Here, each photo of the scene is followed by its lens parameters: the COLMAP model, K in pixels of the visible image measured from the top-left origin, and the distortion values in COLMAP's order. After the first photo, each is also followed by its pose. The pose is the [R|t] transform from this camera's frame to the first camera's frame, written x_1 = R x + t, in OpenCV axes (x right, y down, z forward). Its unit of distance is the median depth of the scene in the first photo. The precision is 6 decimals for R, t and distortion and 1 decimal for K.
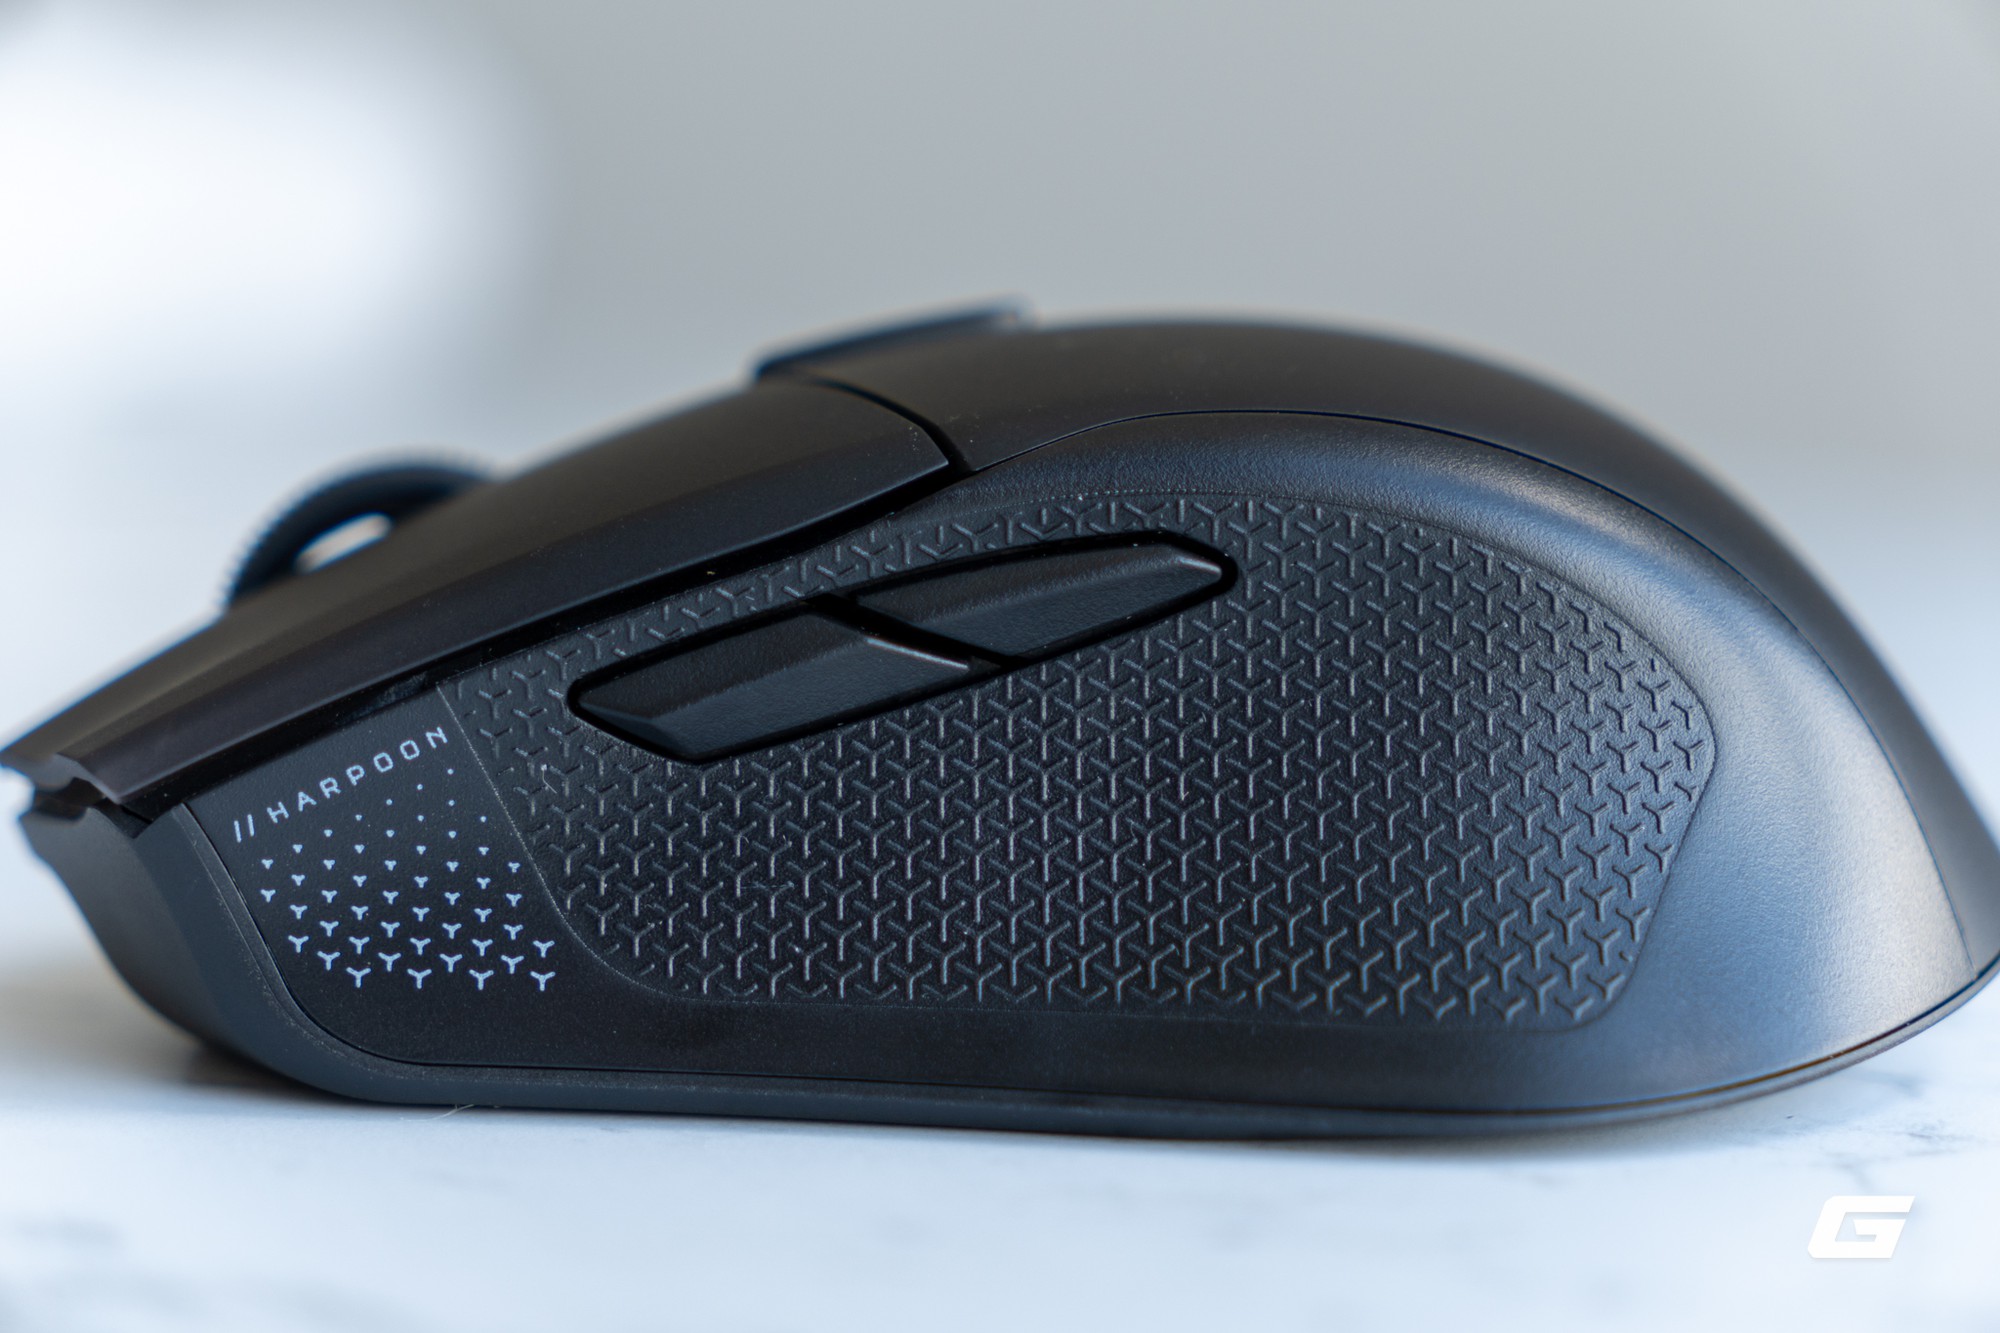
lens RADIAL K [[4624.9, 0, 999.8], [0, 4624.9, 664.4], [0, 0, 1]] dist [-0.175198, 0.000000]
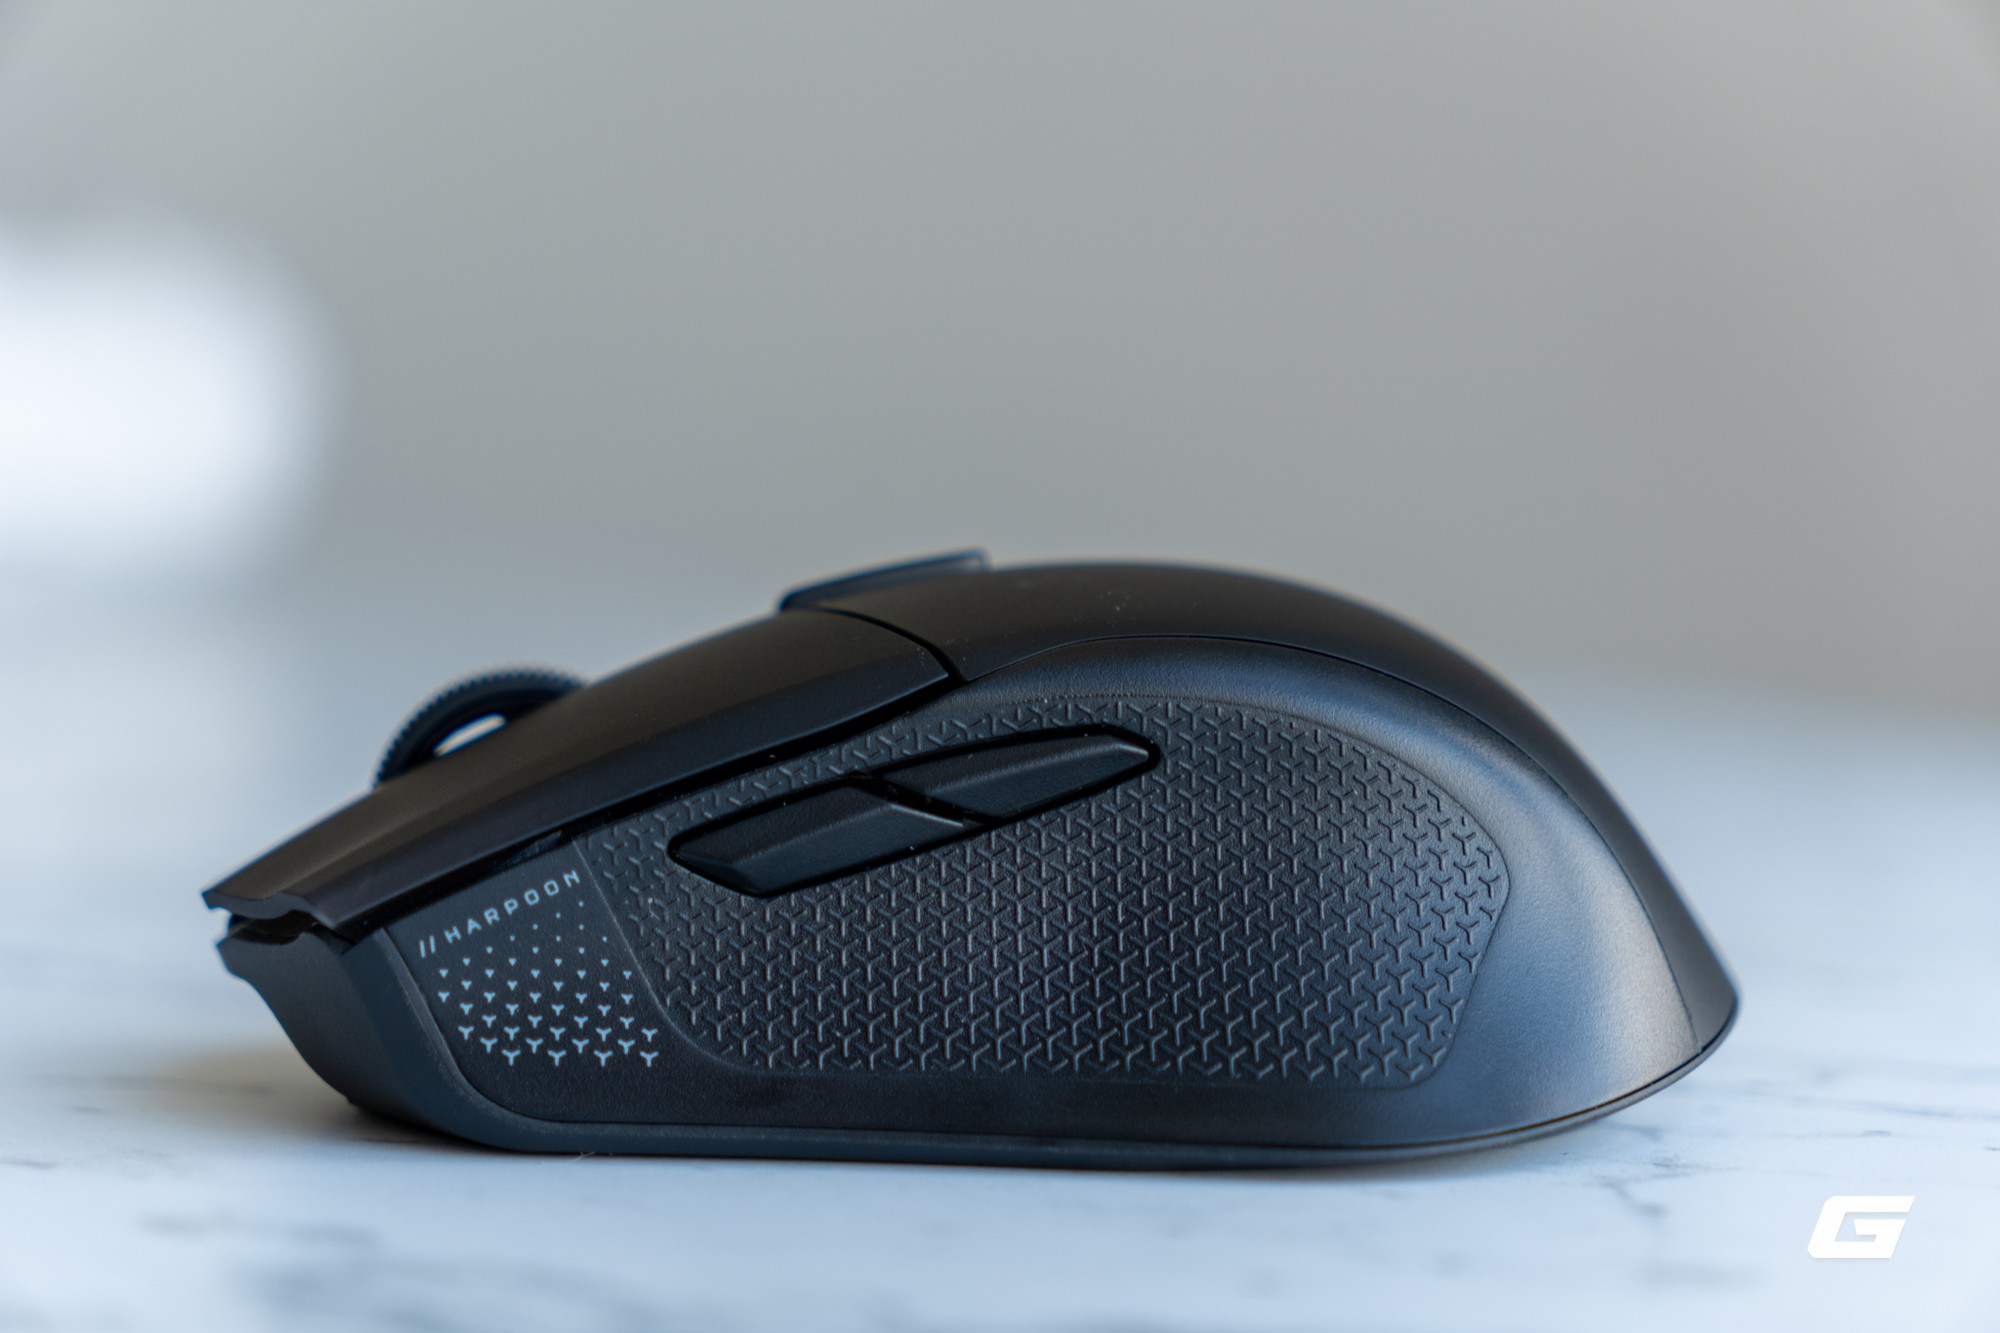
lens RADIAL K [[4624.9, 0, 997.3], [0, 4624.9, 662.7], [0, 0, 1]] dist [-0.175198, 0.000000]
pose [[0.997963, -0.002111, 0.063767, -0.083422], [0.004397, 0.999352, -0.035724, 0.001483], [-0.063650, 0.035931, 0.997325, -0.357708]]
